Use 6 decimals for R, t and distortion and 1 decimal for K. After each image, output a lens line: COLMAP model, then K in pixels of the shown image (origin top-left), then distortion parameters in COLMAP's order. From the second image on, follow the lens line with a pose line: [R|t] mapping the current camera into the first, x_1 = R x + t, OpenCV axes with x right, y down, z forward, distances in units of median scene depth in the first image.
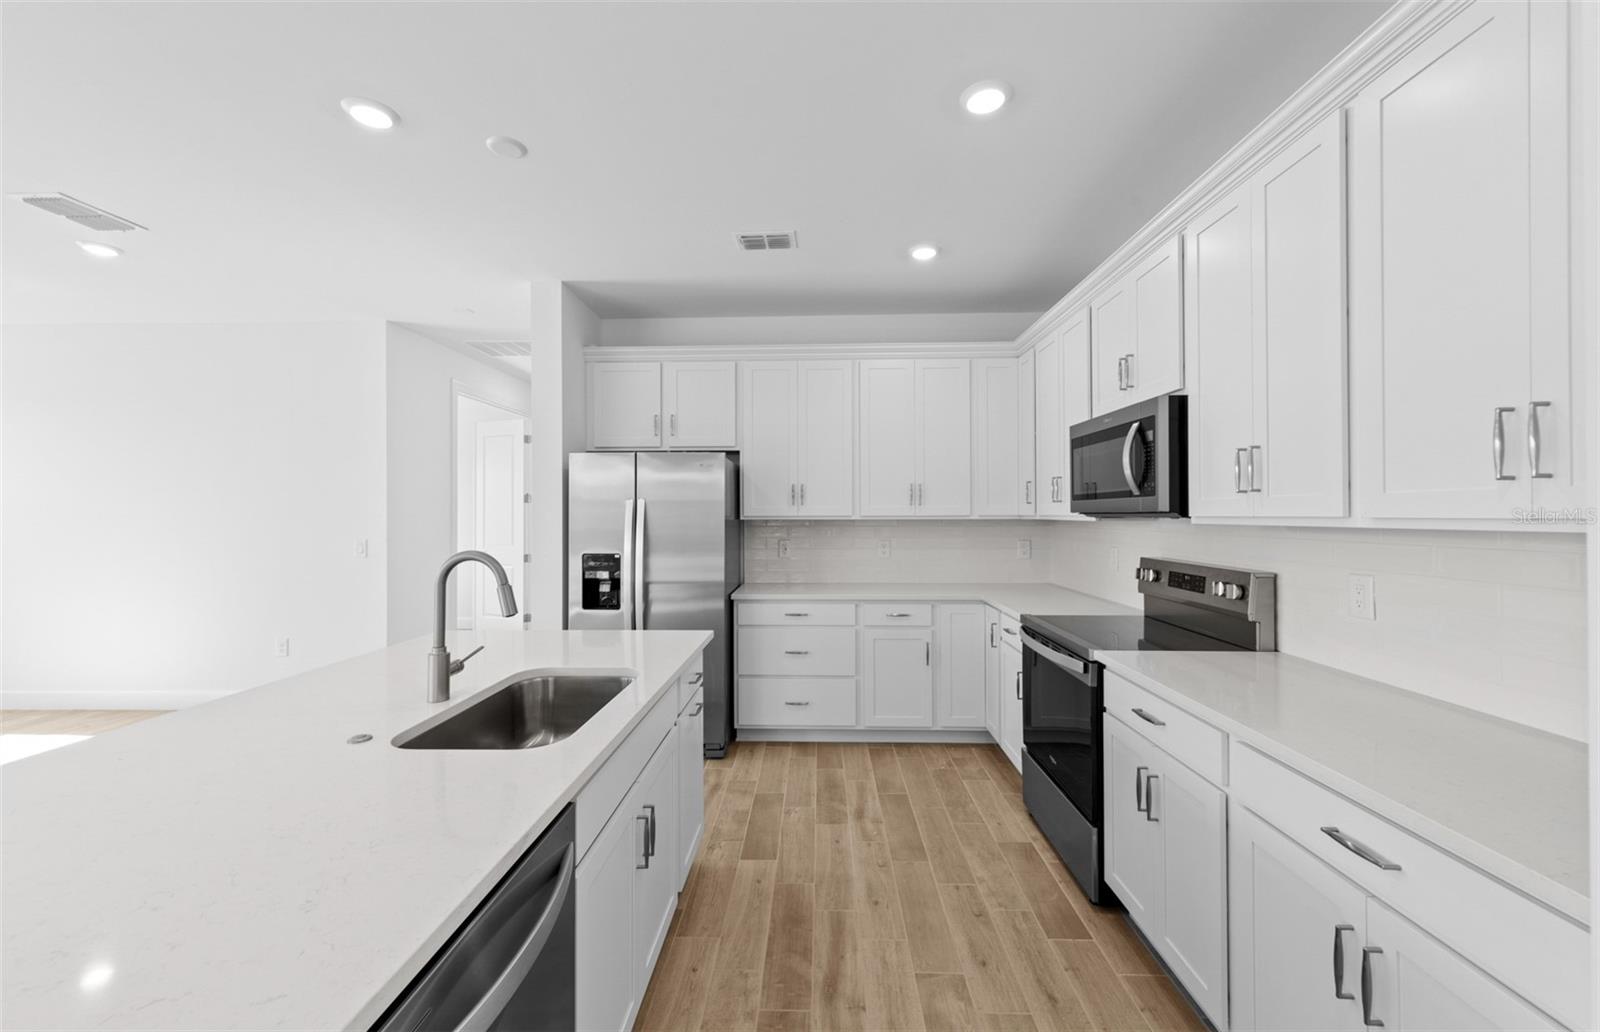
lens RADIAL K [[622.4, 0, 800.2], [0, 622.4, 511.3], [0, 0, 1]] dist [0.007710, -0.000514]
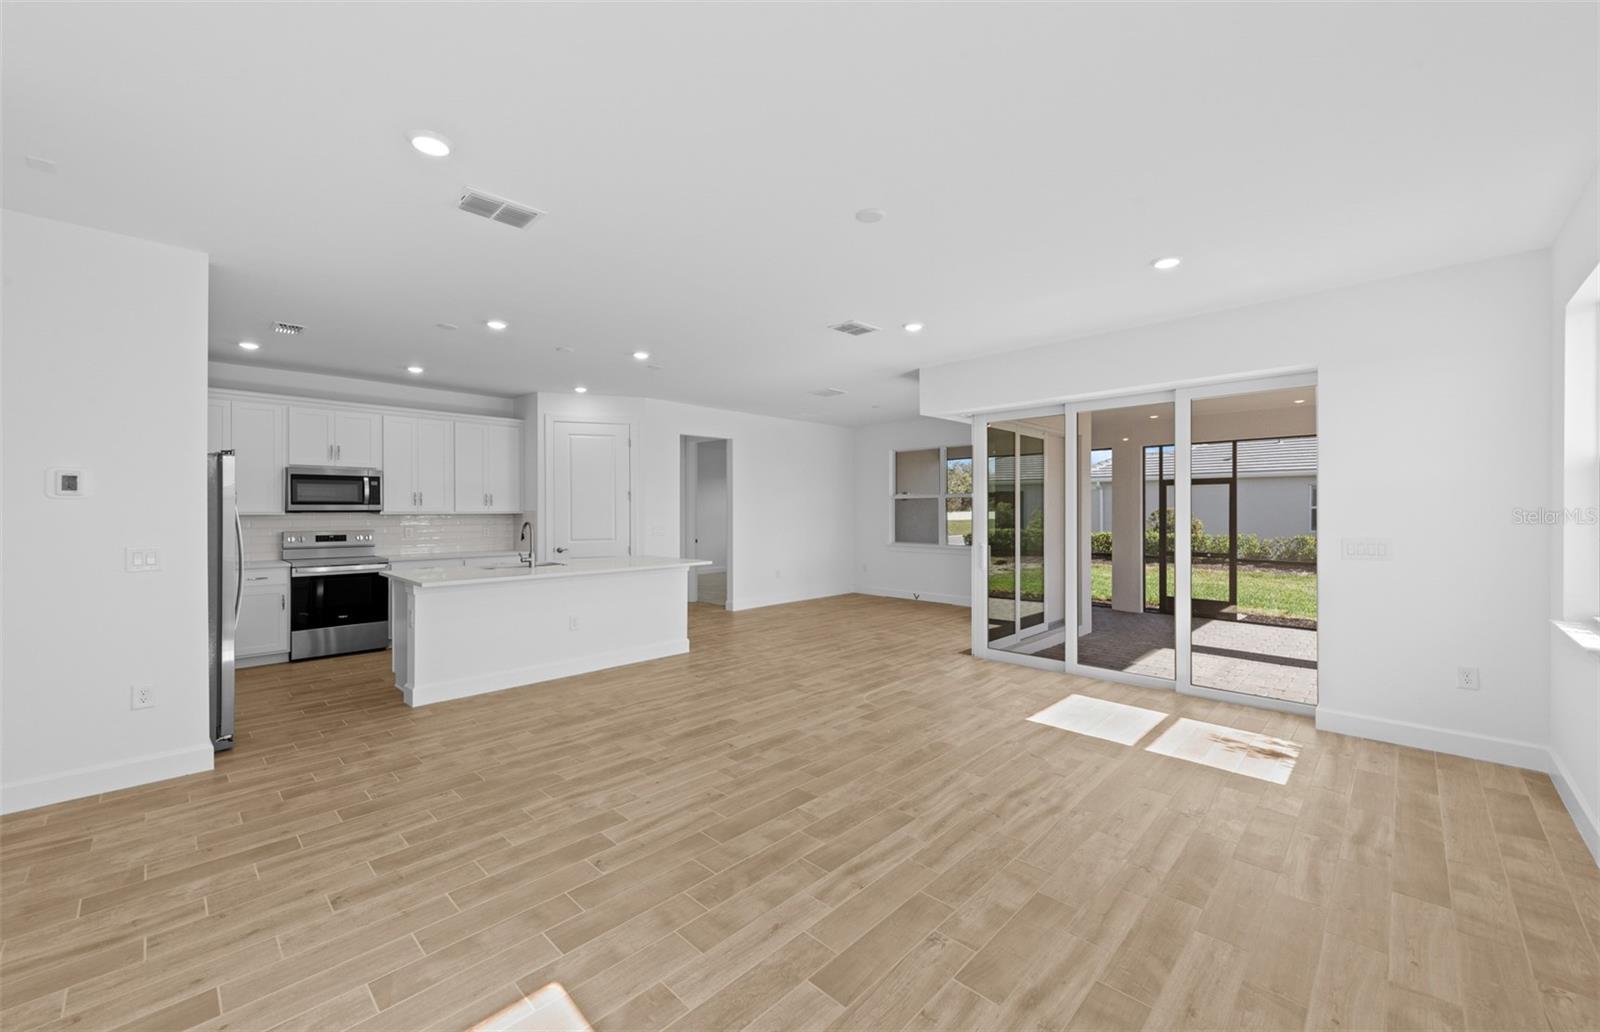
lens RADIAL K [[622.4, 0, 800.2], [0, 622.4, 511.3], [0, 0, 1]] dist [0.007710, -0.000514]
pose [[-0.742586, 0.003514, 0.669742, -2.122532], [0.001565, 0.999993, -0.003511, 0.014675], [-0.669749, -0.001559, -0.742586, 1.390861]]
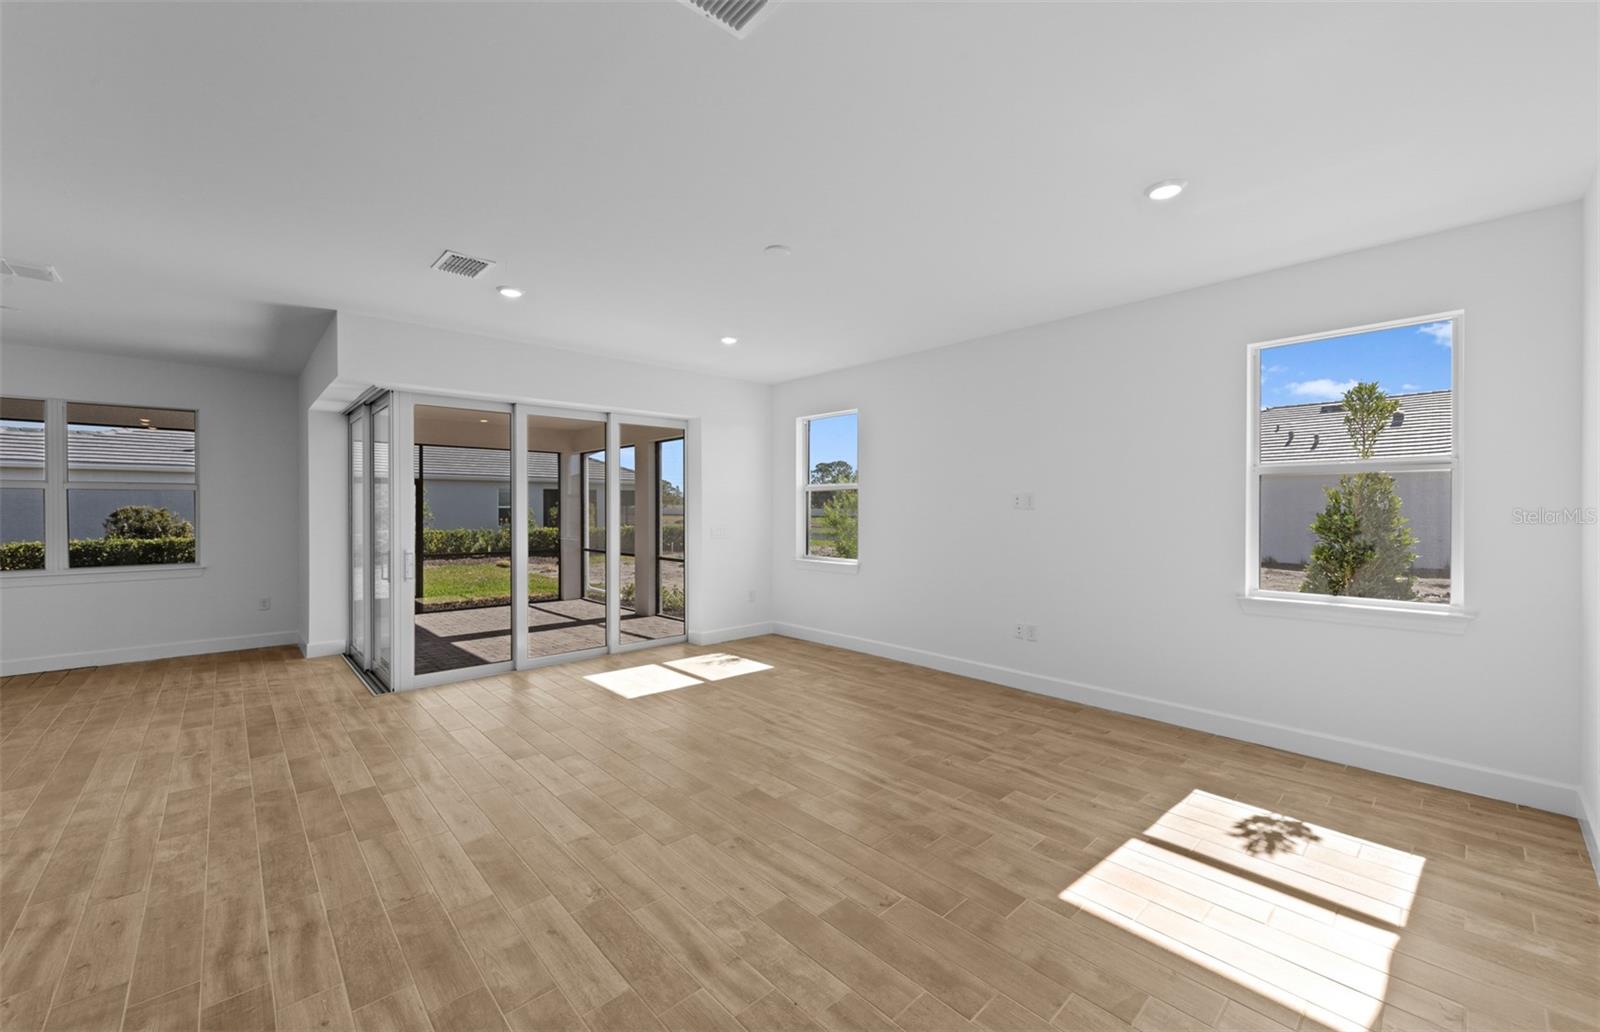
lens RADIAL K [[622.4, 0, 800.2], [0, 622.4, 511.3], [0, 0, 1]] dist [0.007710, -0.000514]
pose [[-0.710115, 0.007936, -0.704041, -0.764496], [0.005970, 0.999968, 0.005250, 0.007056], [0.704061, -0.000475, -0.710140, 1.409613]]
